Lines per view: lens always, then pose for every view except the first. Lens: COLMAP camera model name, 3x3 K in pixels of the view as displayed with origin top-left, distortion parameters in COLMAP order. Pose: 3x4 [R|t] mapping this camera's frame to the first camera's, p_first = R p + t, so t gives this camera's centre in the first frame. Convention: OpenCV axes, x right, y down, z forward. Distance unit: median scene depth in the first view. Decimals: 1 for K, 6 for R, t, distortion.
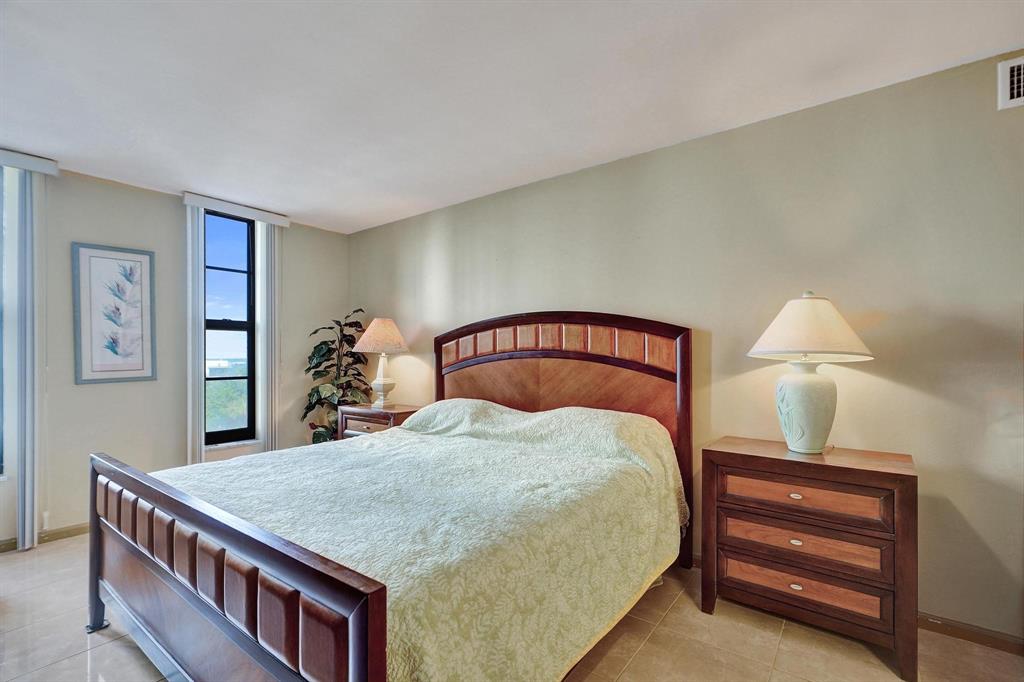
lens RADIAL K [[457.3, 0, 543.4], [0, 457.3, 350.4], [0, 0, 1]] dist [-0.014694, 0.005991]
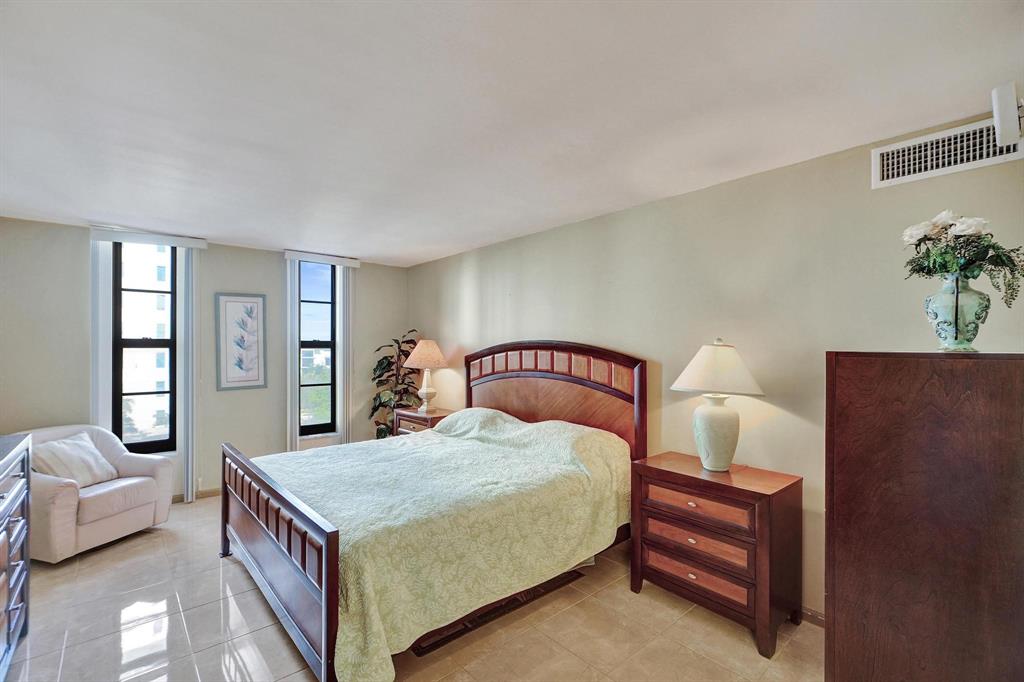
lens RADIAL K [[465.0, 0, 543.0], [0, 465.0, 342.1], [0, 0, 1]] dist [-0.018079, 0.007634]
pose [[0.980092, 0.004501, -0.198495, 0.303009], [-0.003927, 0.999987, 0.003287, -0.099739], [0.198507, -0.002443, 0.980096, -0.256641]]
